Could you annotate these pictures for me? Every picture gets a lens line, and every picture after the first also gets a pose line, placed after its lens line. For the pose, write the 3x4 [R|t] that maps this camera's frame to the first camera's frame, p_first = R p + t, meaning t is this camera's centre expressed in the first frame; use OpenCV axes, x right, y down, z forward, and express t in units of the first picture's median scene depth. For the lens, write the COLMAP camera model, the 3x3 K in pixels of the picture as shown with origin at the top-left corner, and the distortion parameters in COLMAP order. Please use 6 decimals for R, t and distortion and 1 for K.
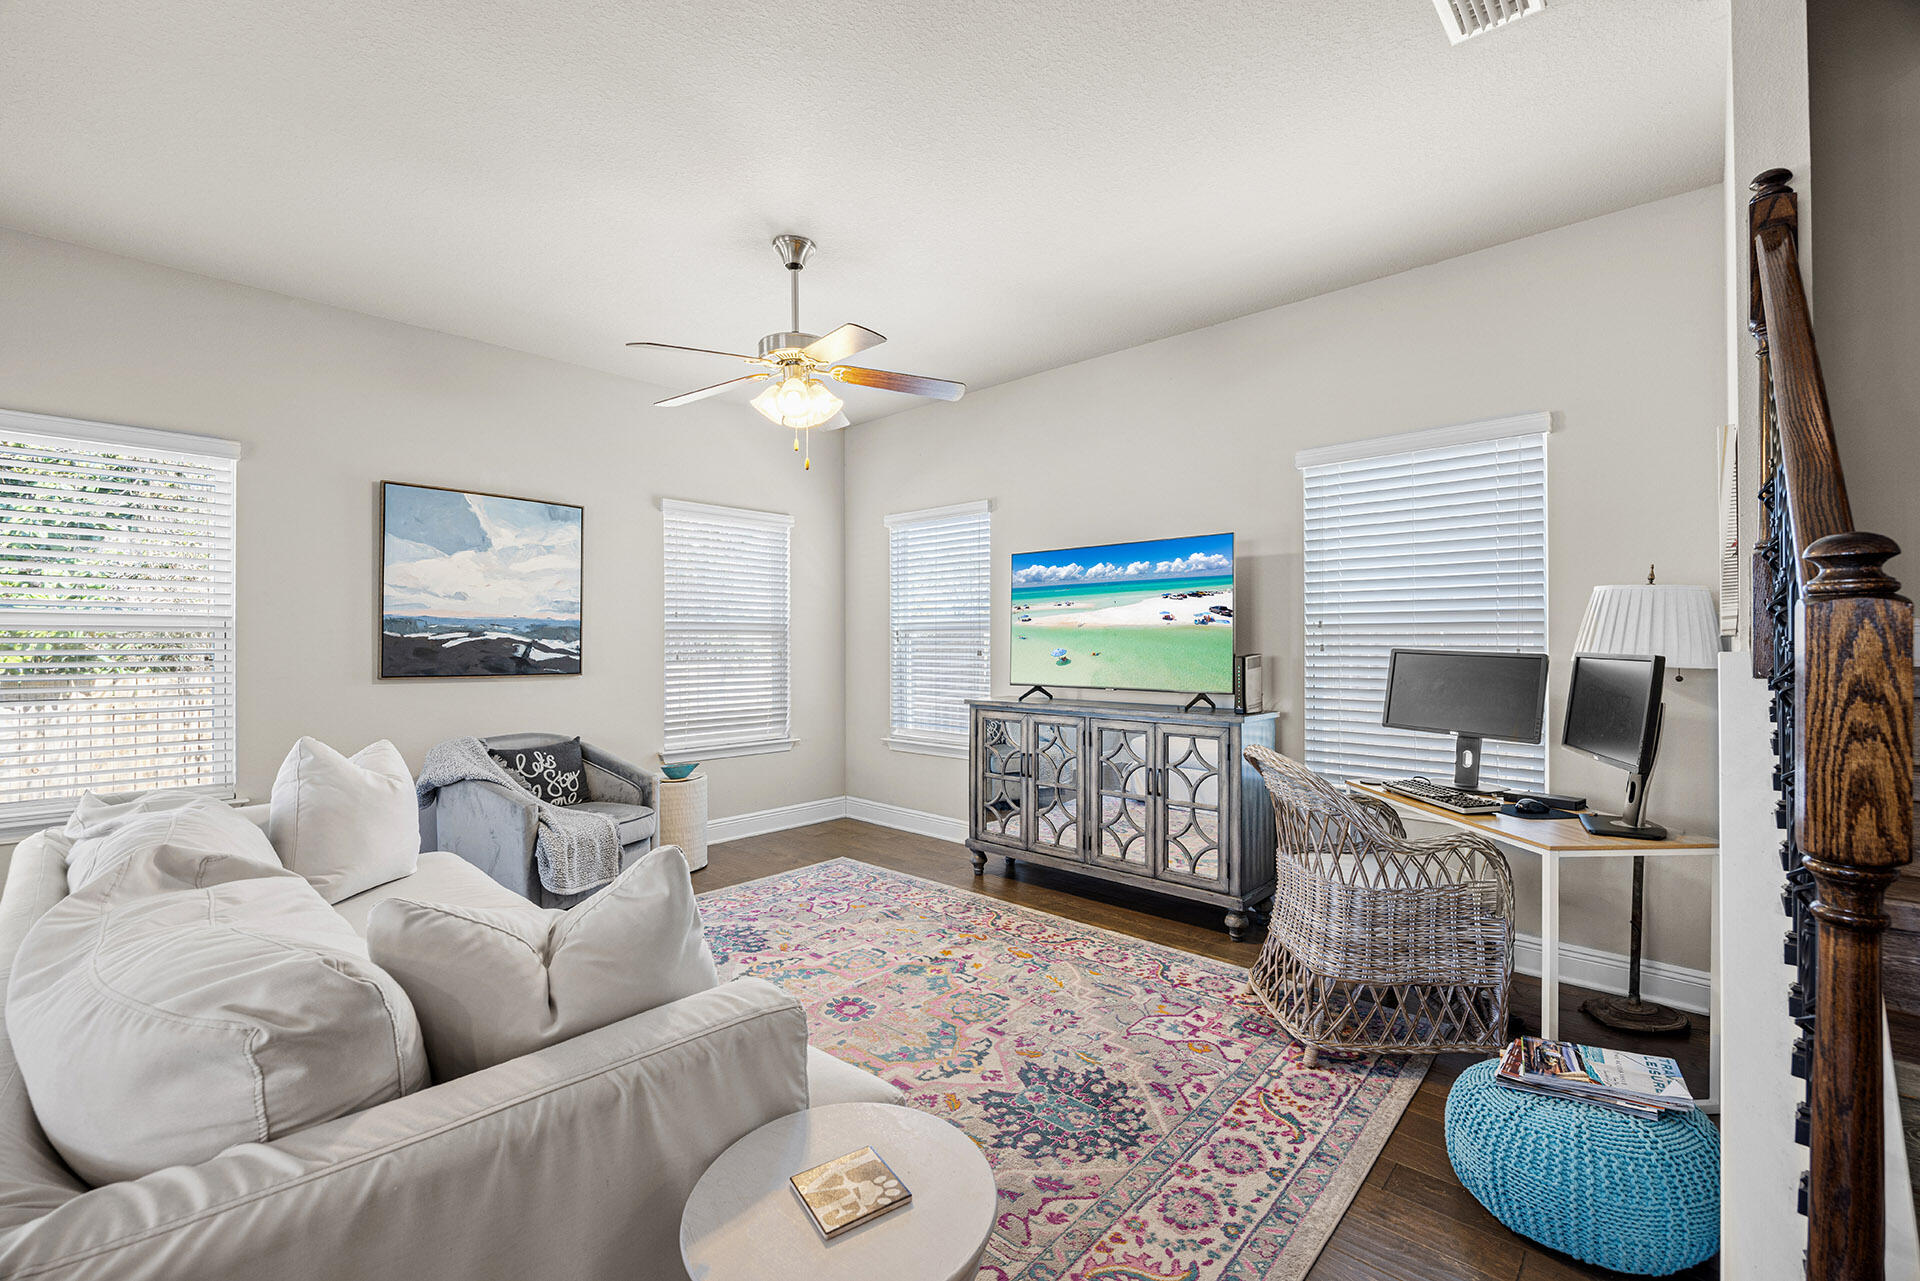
lens RADIAL K [[800.6, 0, 963.9], [0, 800.6, 642.0], [0, 0, 1]] dist [-0.012153, 0.000221]
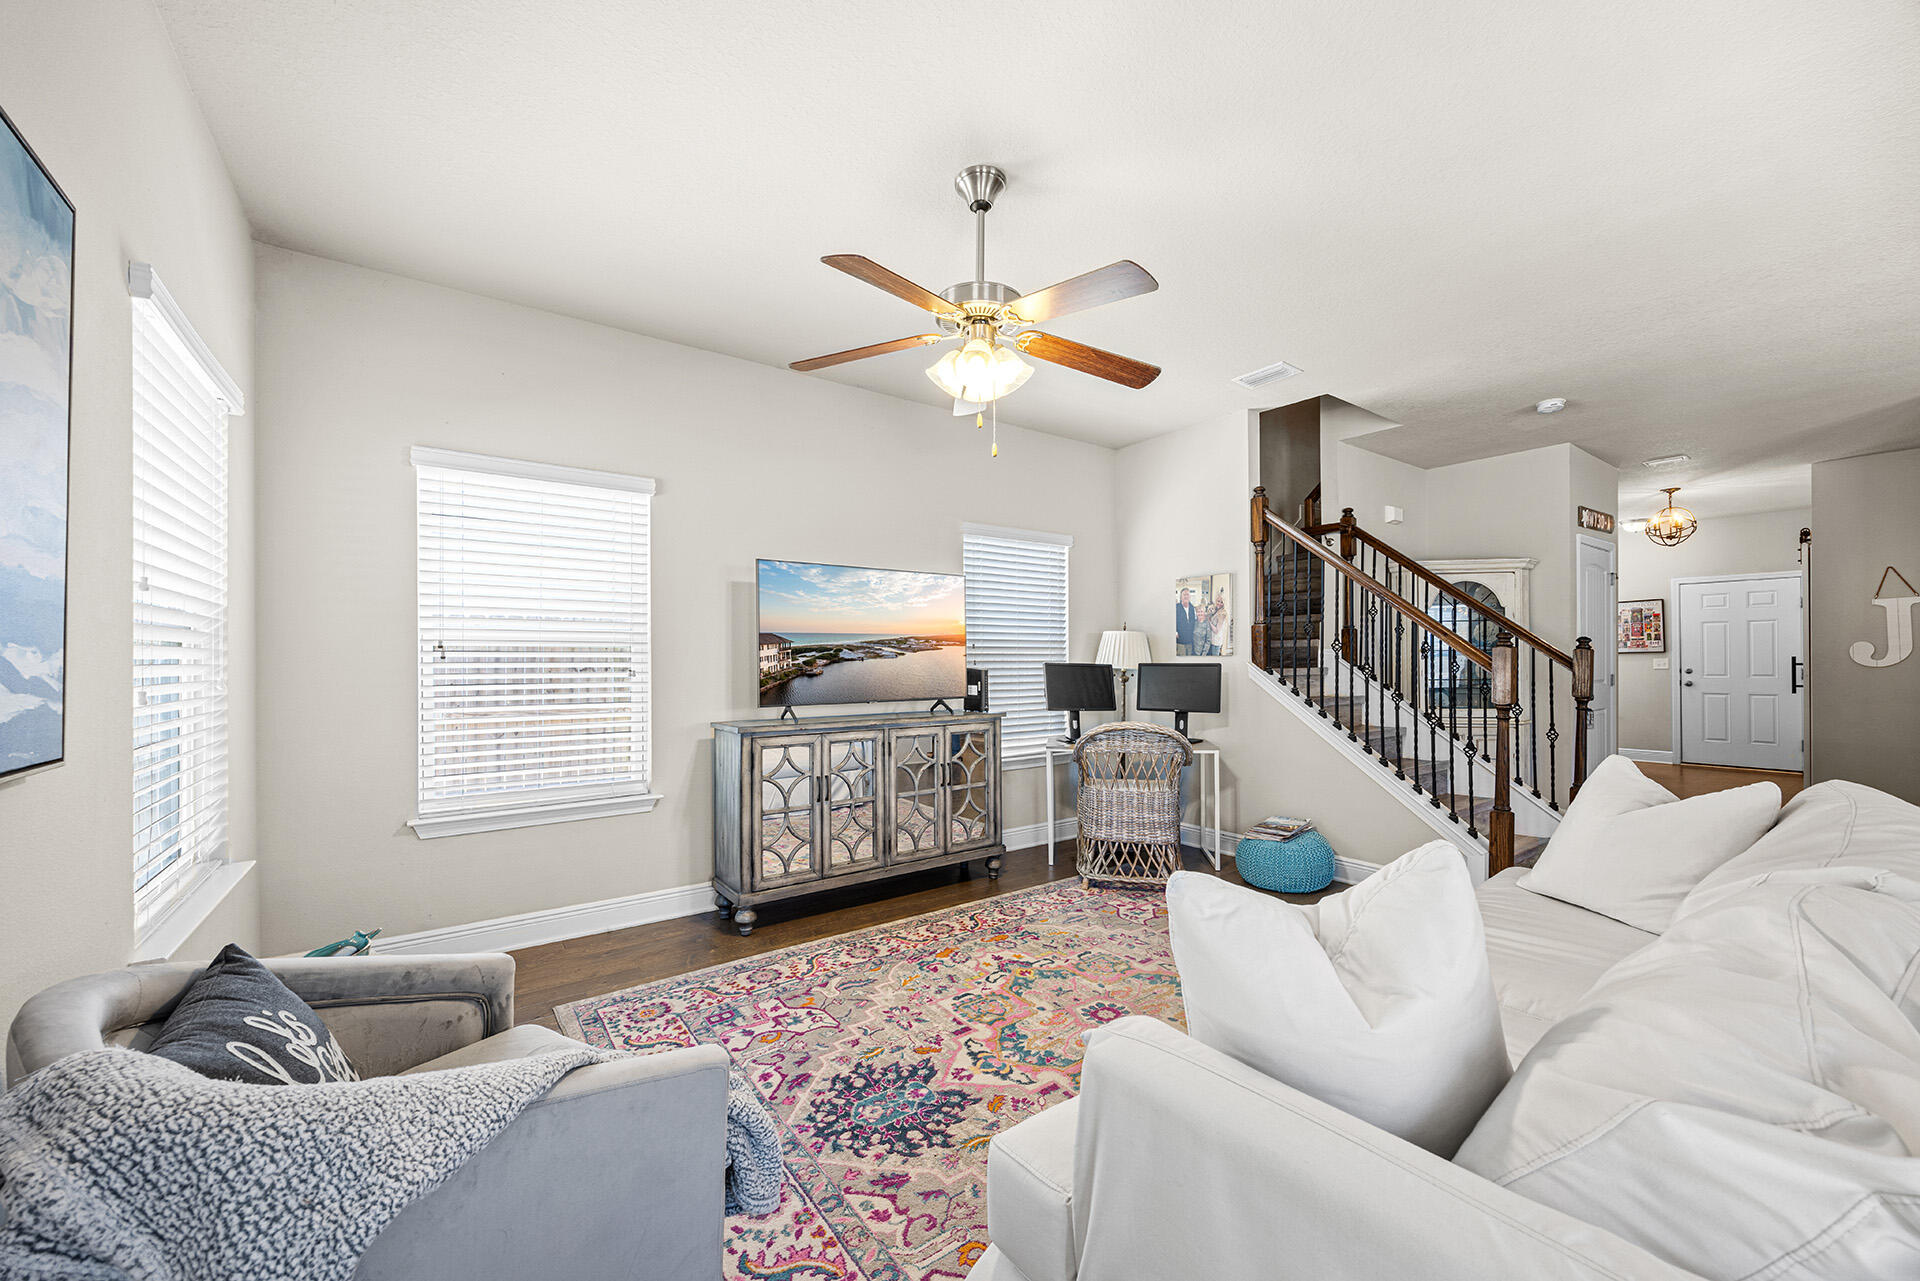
lens RADIAL K [[735.6, 0, 964.1], [0, 735.6, 651.0], [0, 0, 1]] dist [-0.001397, -0.000036]
pose [[0.194223, 0.010029, 0.980906, -0.829250], [0.001576, 0.999943, -0.010536, 0.000158], [-0.980956, 0.003592, 0.194196, 0.738812]]
